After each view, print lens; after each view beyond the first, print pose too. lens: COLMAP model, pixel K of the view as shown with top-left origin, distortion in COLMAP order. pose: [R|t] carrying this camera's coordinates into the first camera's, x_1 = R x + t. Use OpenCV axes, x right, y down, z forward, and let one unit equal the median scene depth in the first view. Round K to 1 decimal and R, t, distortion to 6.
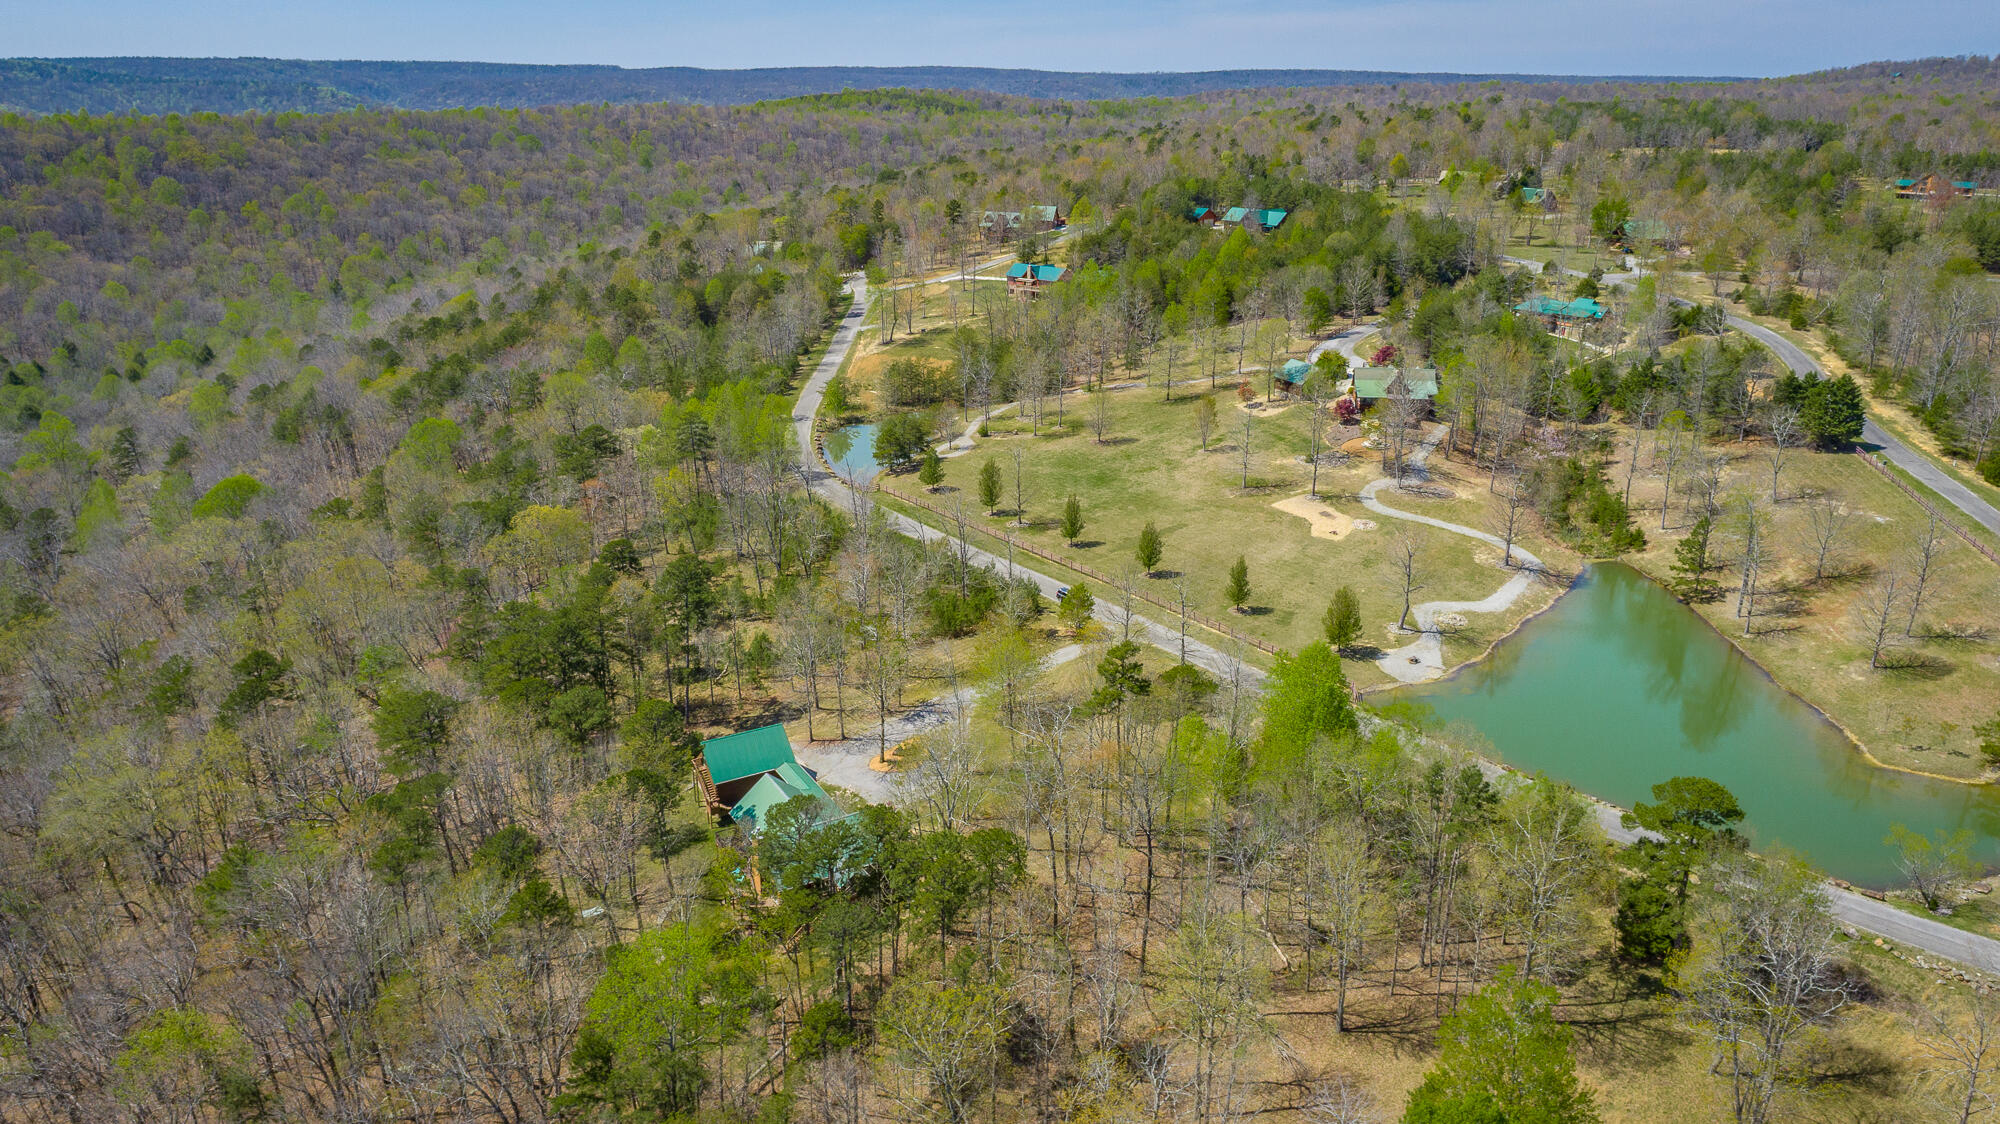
lens RADIAL K [[1347.2, 0, 1001.5], [0, 1347.2, 560.4], [0, 0, 1]] dist [-0.016168, 0.011678]
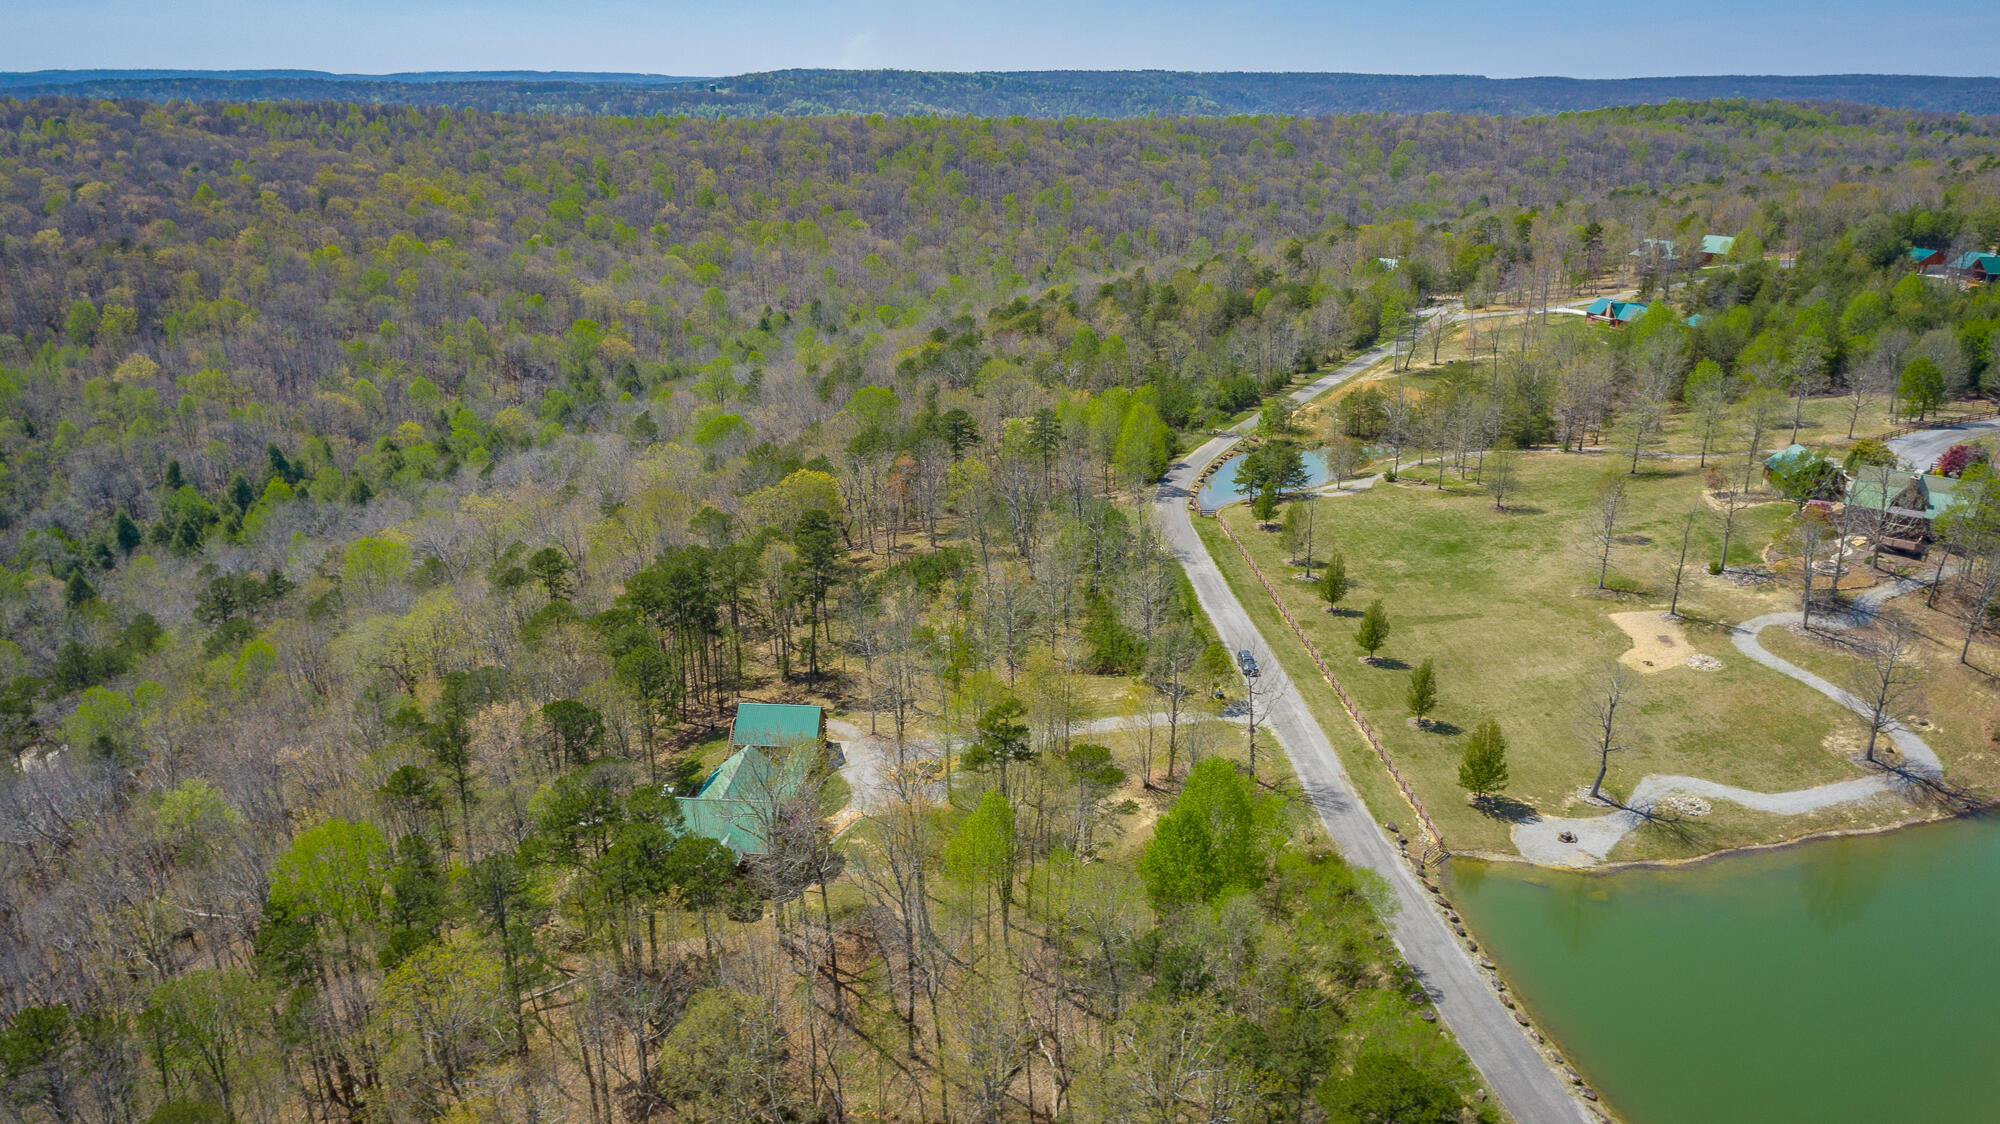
lens RADIAL K [[1347.2, 0, 996.3], [0, 1347.2, 555.7], [0, 0, 1]] dist [-0.016168, 0.011678]
pose [[0.822550, 0.183562, -0.538253, 0.245583], [-0.188965, 0.980917, 0.045752, -0.032820], [0.536380, 0.064078, 0.841541, 0.102262]]
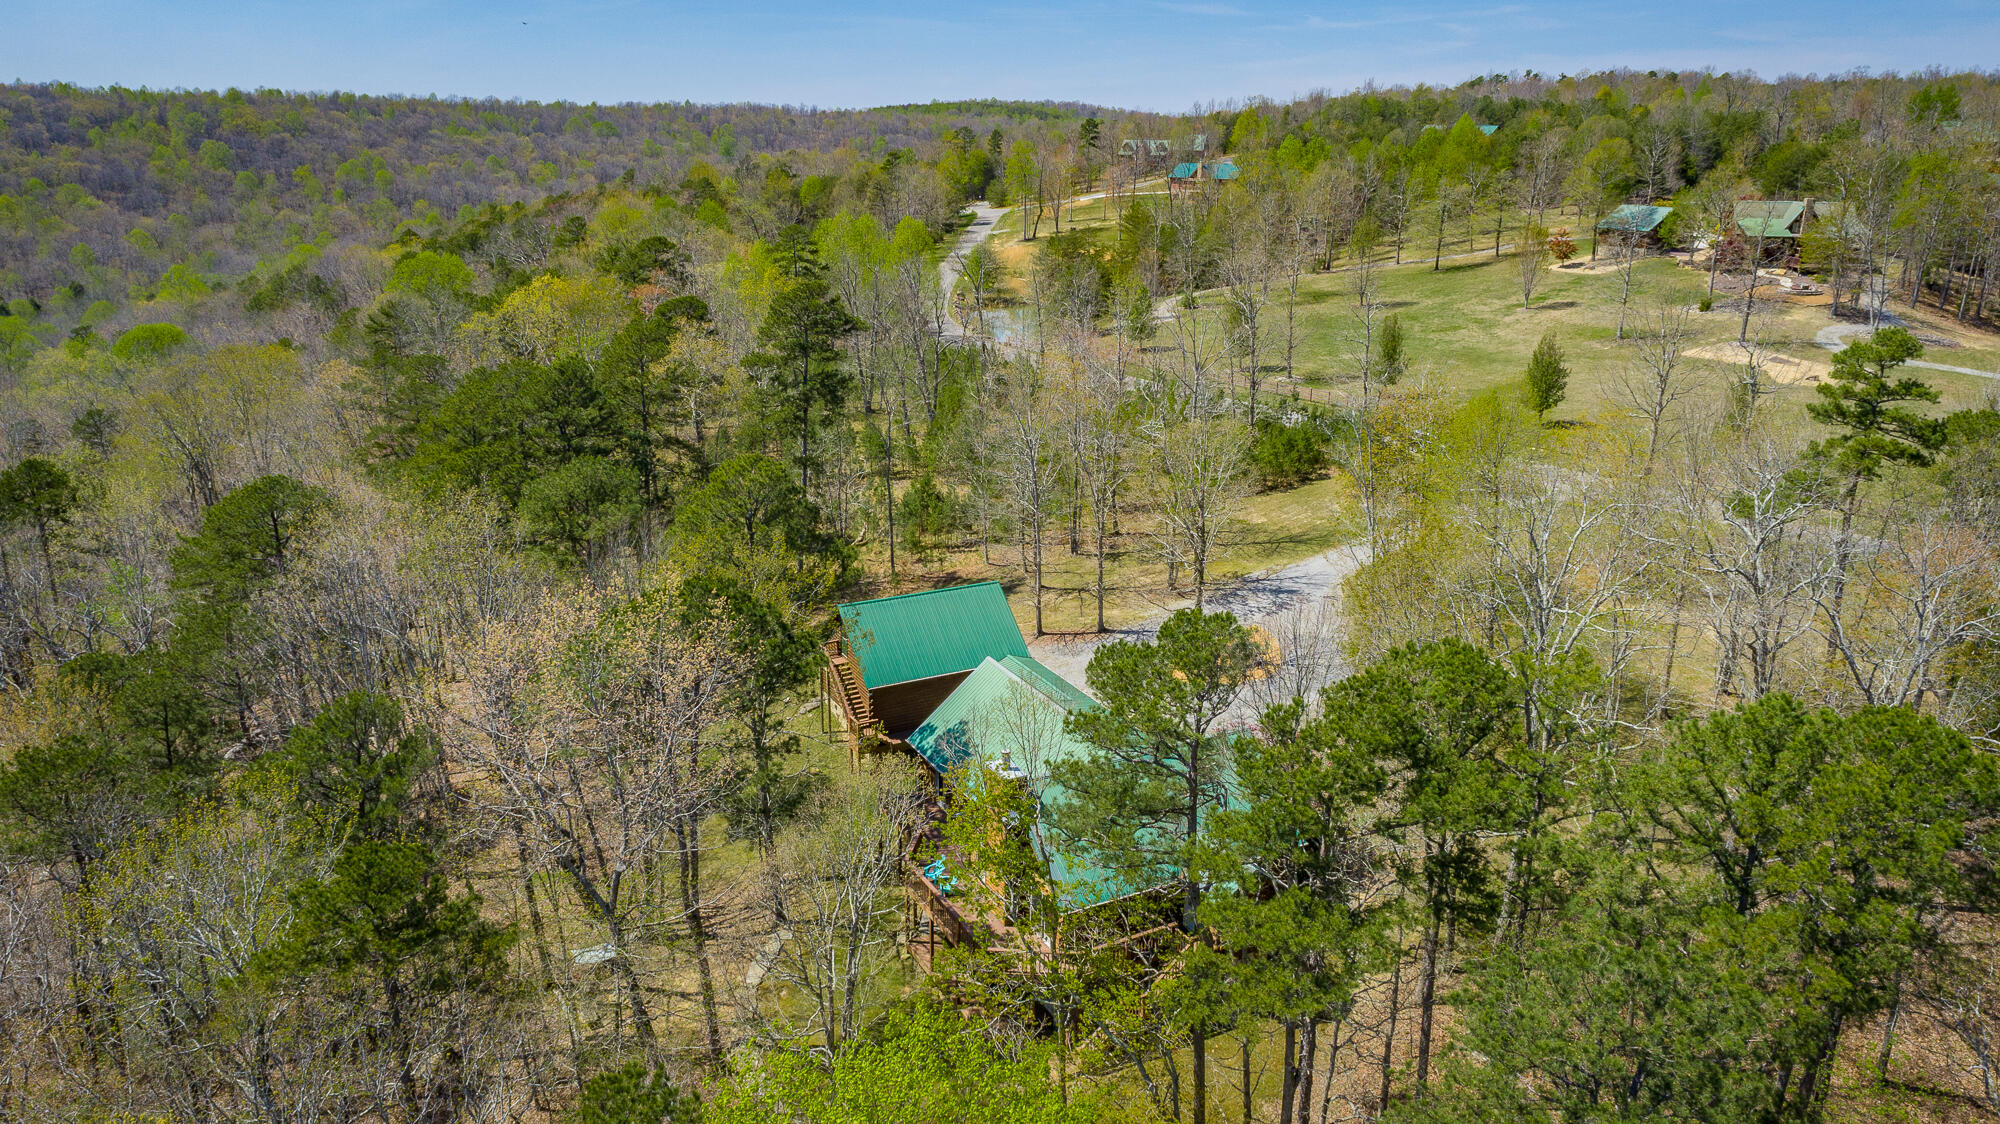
lens RADIAL K [[1347.2, 0, 1004.0], [0, 1347.2, 562.2], [0, 0, 1]] dist [-0.016168, 0.011678]
pose [[0.998739, 0.017738, -0.046972, -0.070753], [-0.019496, 0.999116, -0.037238, 0.068144], [0.046270, 0.038106, 0.998202, 0.259716]]
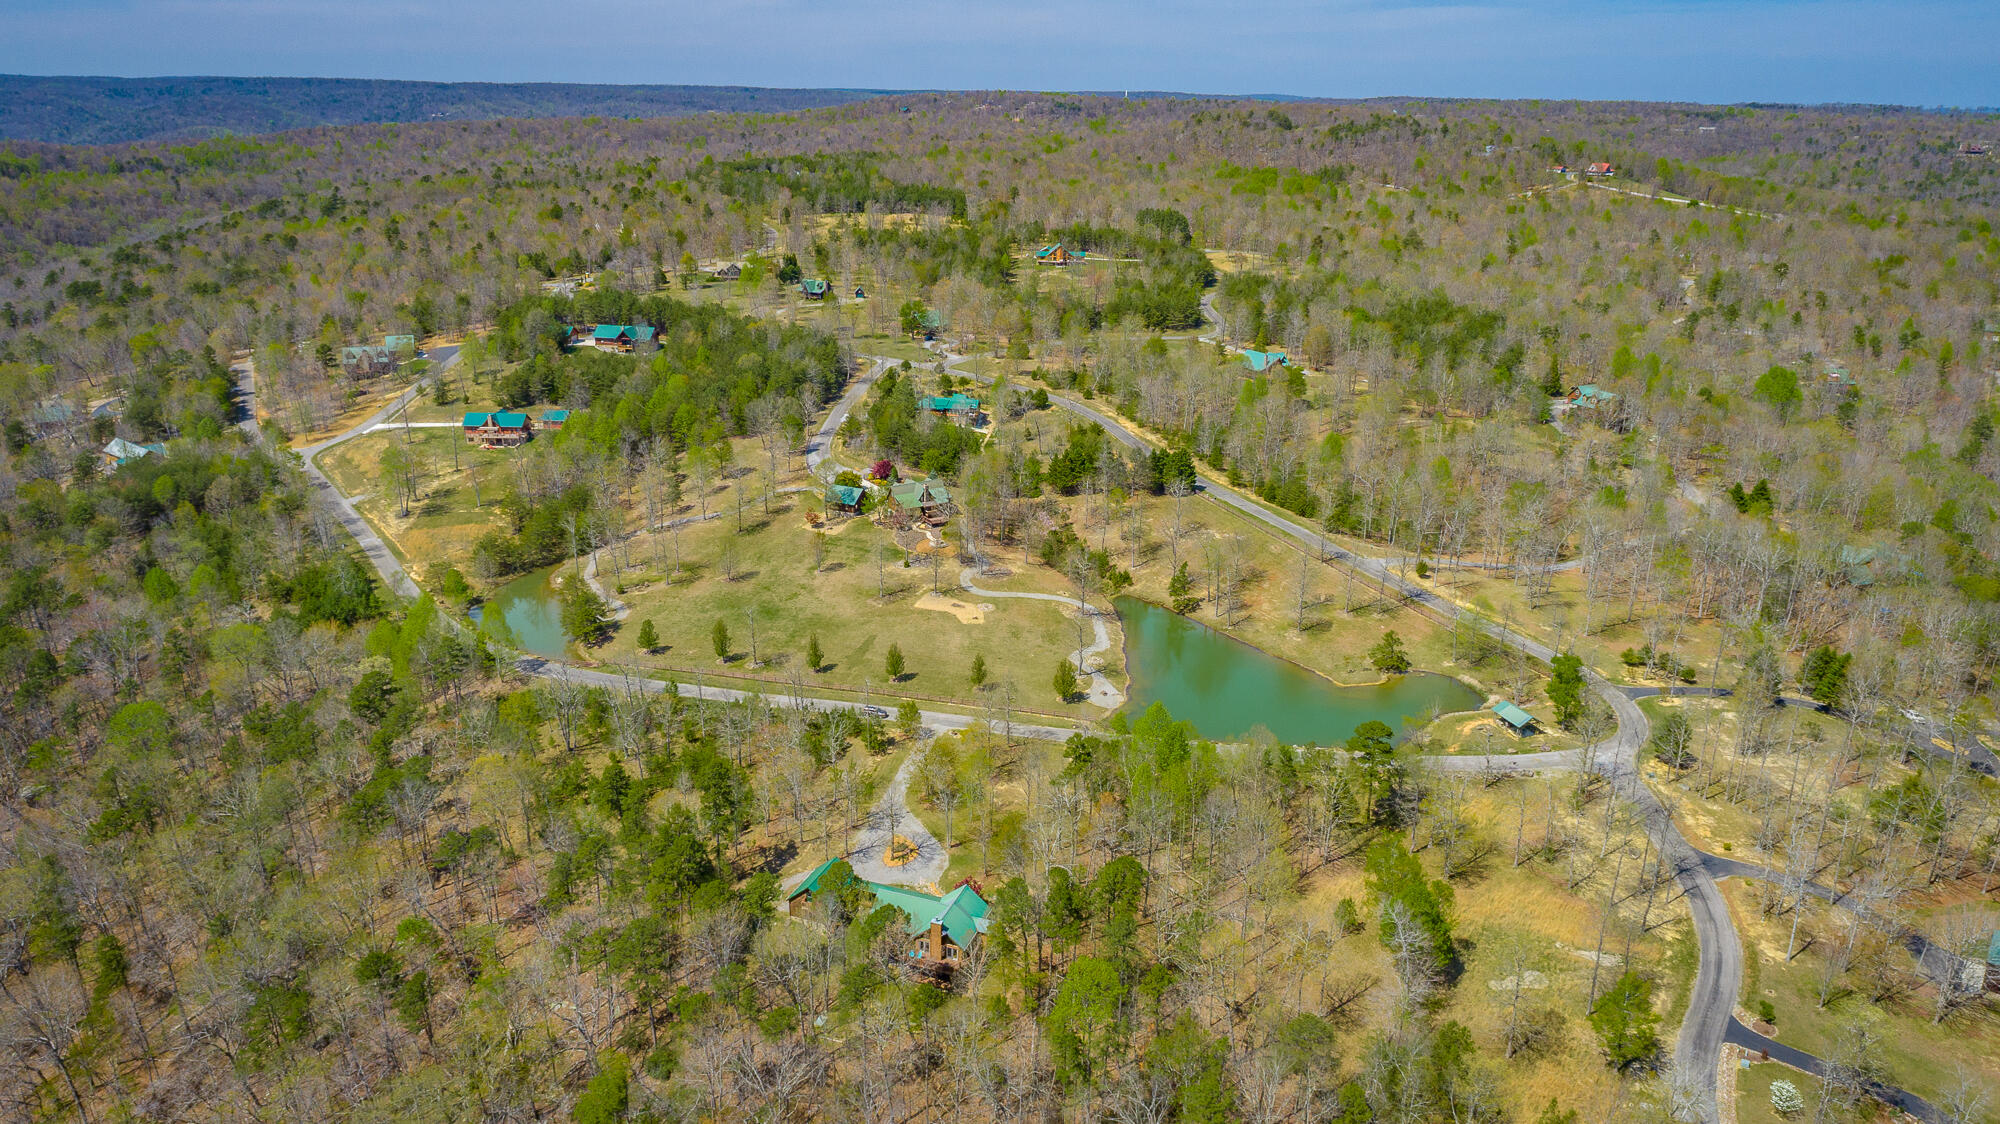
lens RADIAL K [[1347.2, 0, 1002.4], [0, 1347.2, 568.2], [0, 0, 1]] dist [-0.016168, 0.011678]
pose [[0.780189, -0.208339, 0.589831, -0.411854], [0.201266, 0.976374, 0.078652, -0.129975], [-0.592282, 0.057350, 0.803687, -0.132405]]
